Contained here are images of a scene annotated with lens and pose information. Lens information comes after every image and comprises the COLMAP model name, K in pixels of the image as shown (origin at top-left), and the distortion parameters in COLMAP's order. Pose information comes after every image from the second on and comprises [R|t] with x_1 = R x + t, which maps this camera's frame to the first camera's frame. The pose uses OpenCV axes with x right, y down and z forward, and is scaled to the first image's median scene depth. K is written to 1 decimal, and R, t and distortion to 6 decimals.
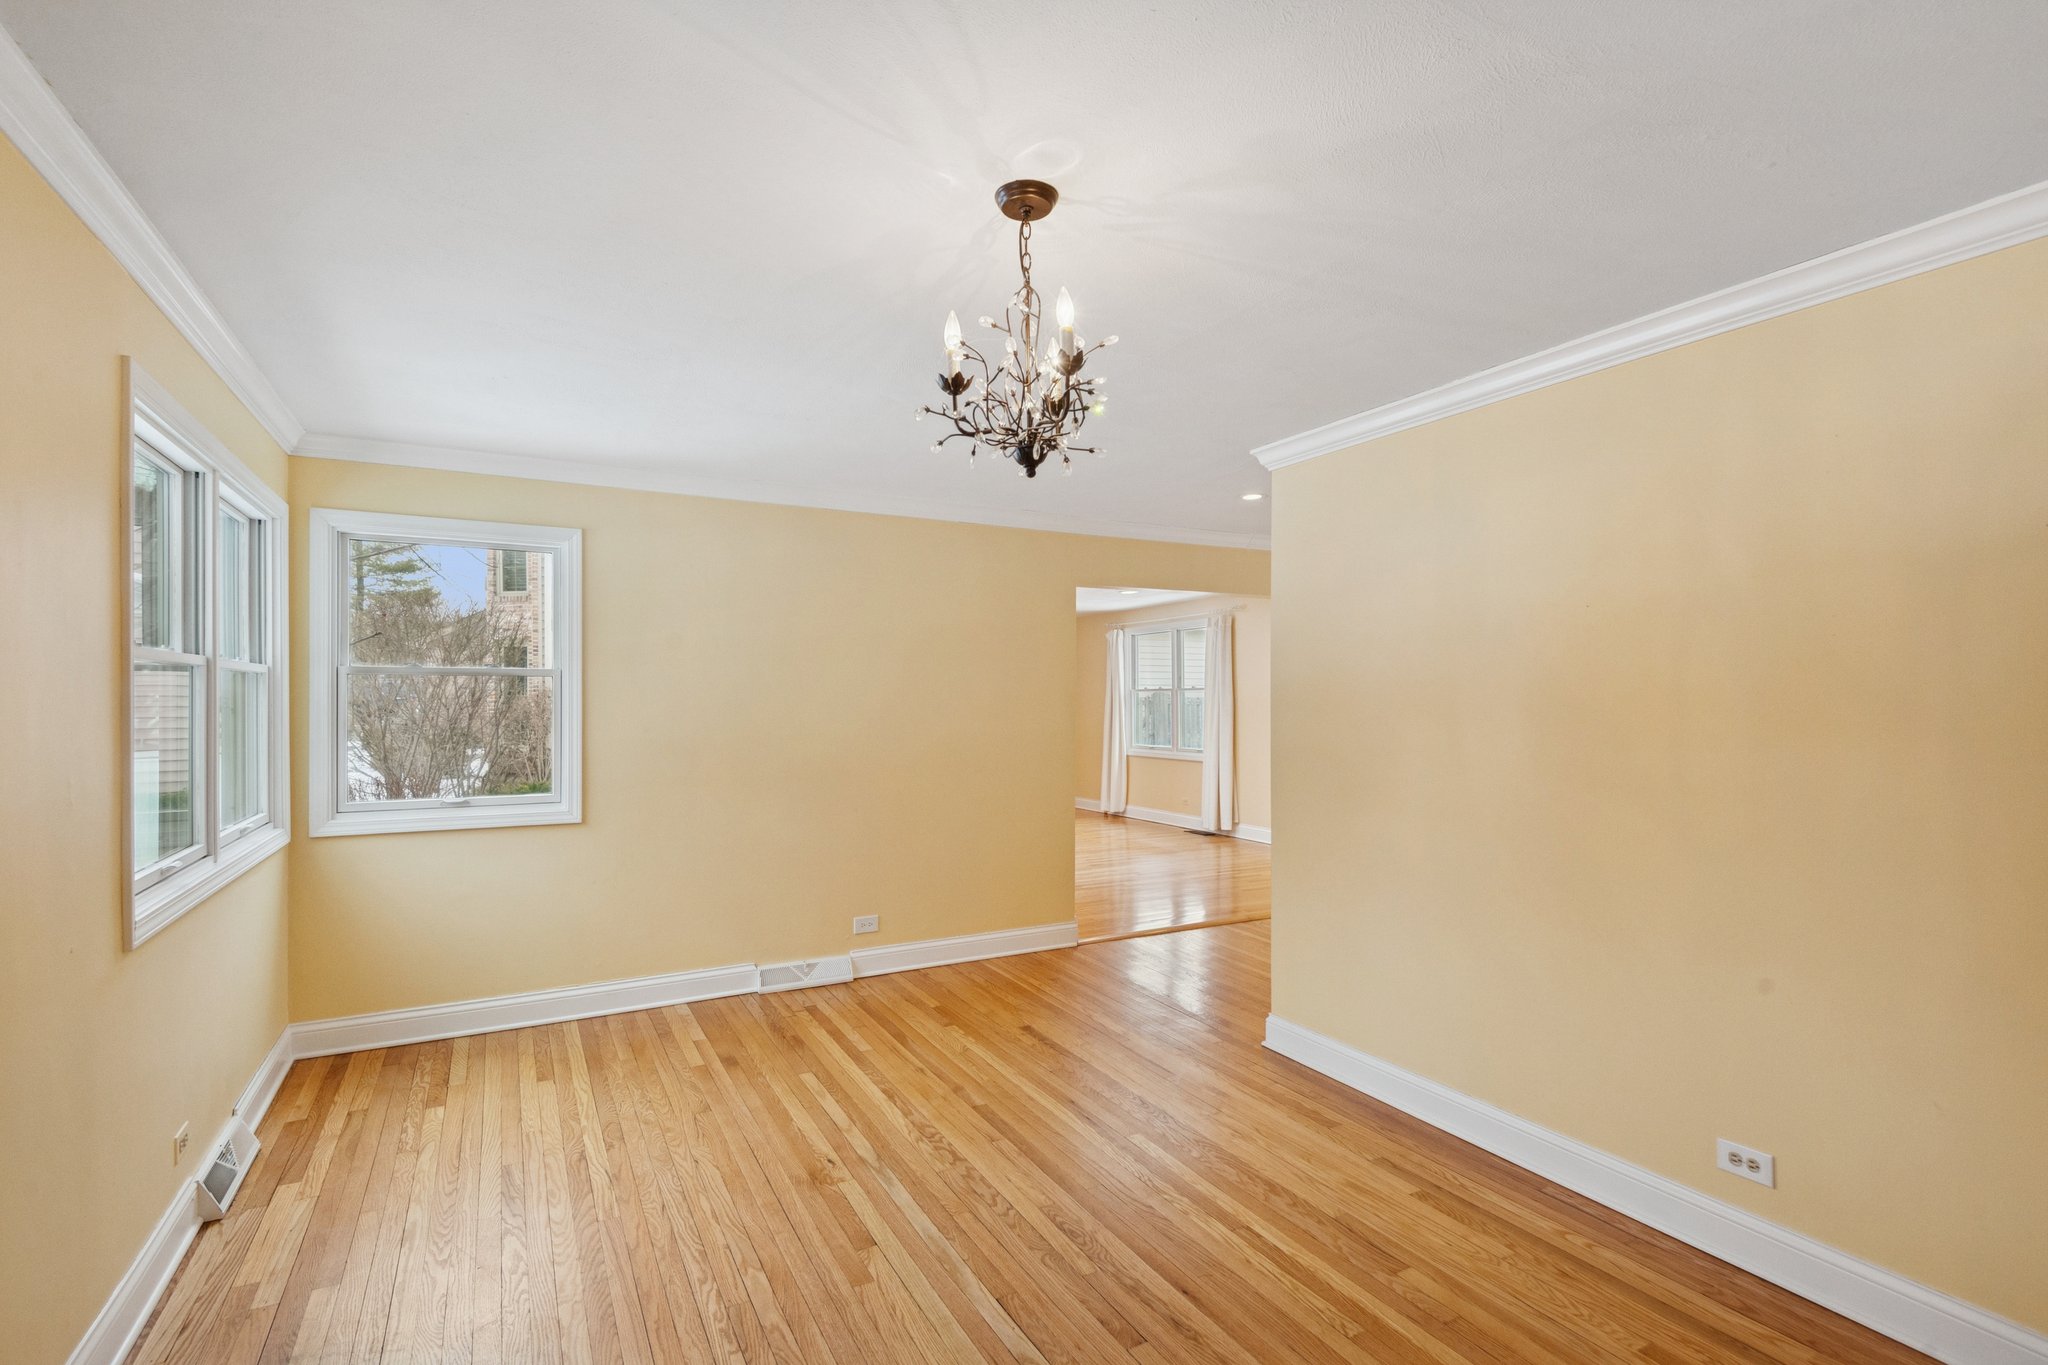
lens RADIAL K [[949.7, 0, 1016.0], [0, 949.7, 687.5], [0, 0, 1]] dist [0.000369, -0.001443]
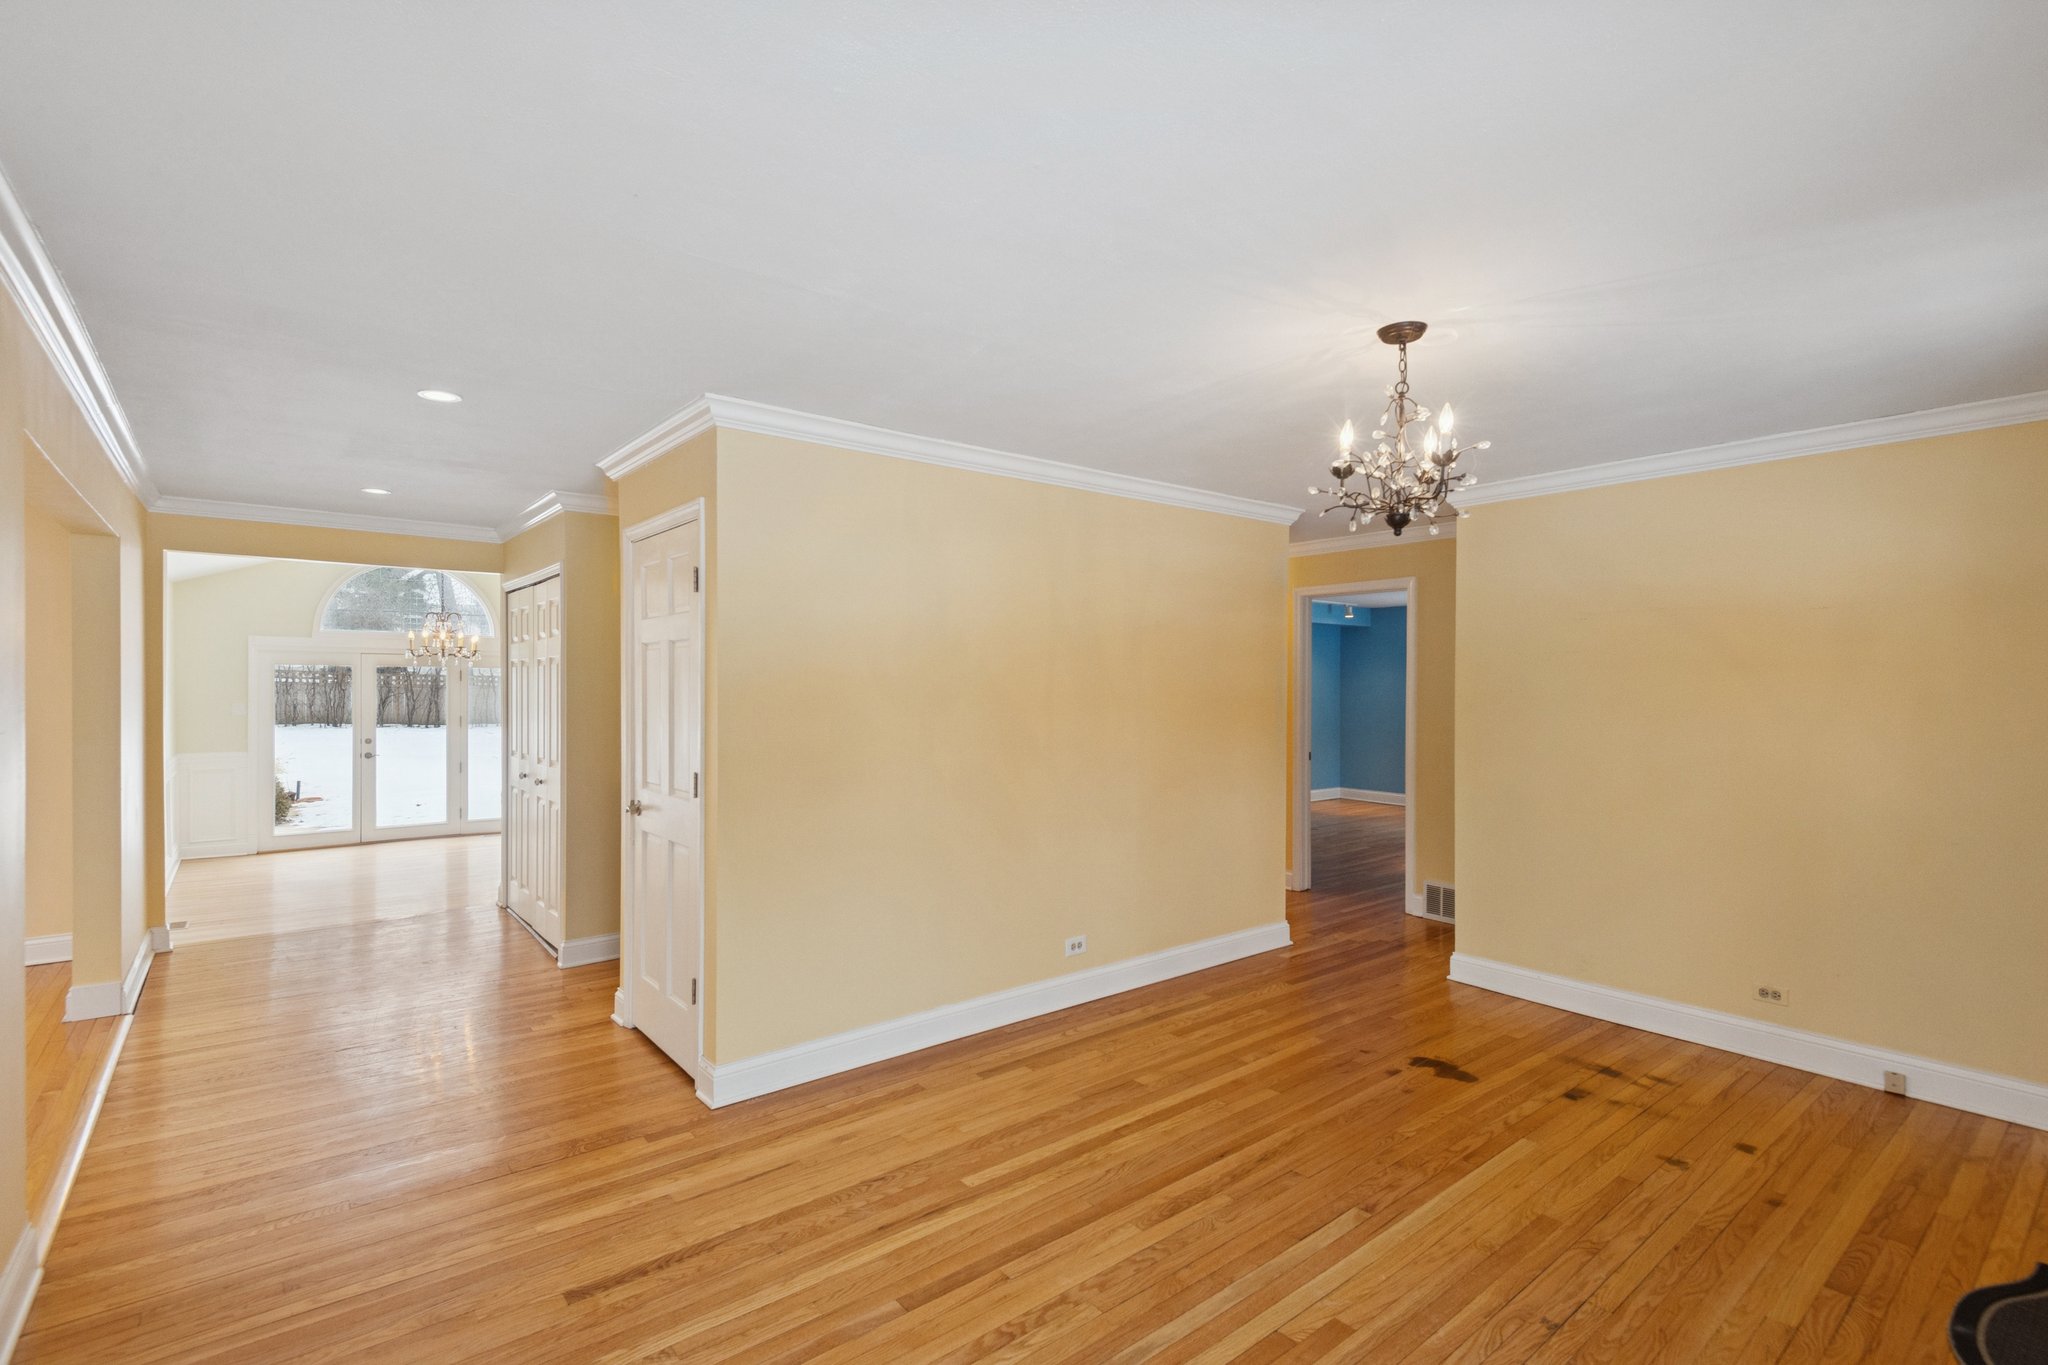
lens RADIAL K [[949.7, 0, 1011.1], [0, 949.7, 691.1], [0, 0, 1]] dist [0.000369, -0.001443]
pose [[-0.176706, -0.015900, 0.984135, -0.740107], [-0.008169, 0.999859, 0.014687, -0.008244], [-0.984230, -0.005444, -0.176811, 1.086520]]
